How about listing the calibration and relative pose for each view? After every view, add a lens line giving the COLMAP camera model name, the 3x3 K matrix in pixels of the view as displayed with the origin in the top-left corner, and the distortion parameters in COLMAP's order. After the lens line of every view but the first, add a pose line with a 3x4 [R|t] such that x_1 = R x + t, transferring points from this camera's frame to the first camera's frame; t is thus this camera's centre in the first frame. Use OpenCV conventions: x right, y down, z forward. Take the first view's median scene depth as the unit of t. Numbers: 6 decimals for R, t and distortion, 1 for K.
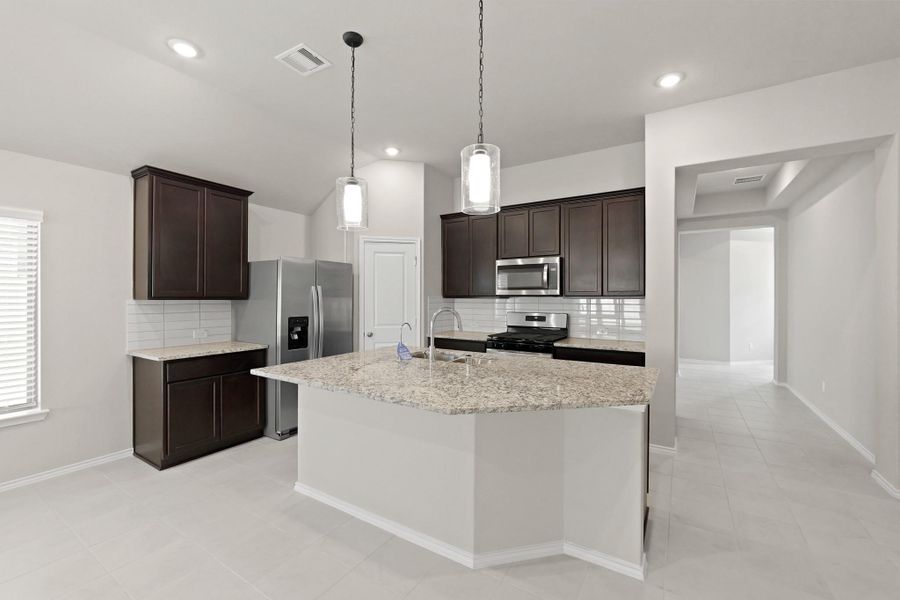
lens RADIAL K [[370.4, 0, 450.8], [0, 370.4, 296.8], [0, 0, 1]] dist [-0.013062, 0.000109]
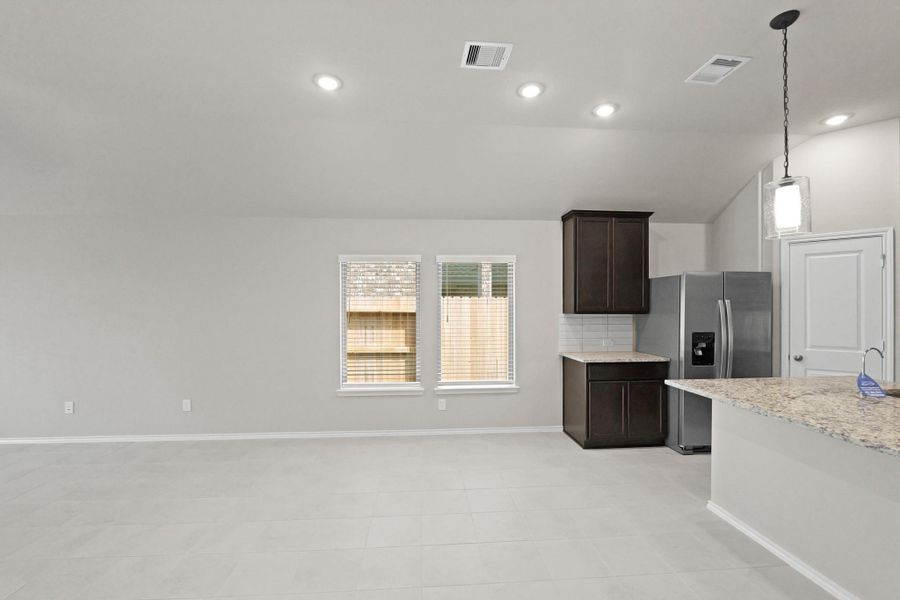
lens RADIAL K [[373.4, 0, 449.7], [0, 373.4, 308.6], [0, 0, 1]] dist [-0.012656, 0.000235]
pose [[0.587873, -0.002021, -0.808950, -0.019344], [0.003228, 0.999995, -0.000153, -0.009774], [0.808947, -0.002521, 0.587877, -0.104882]]
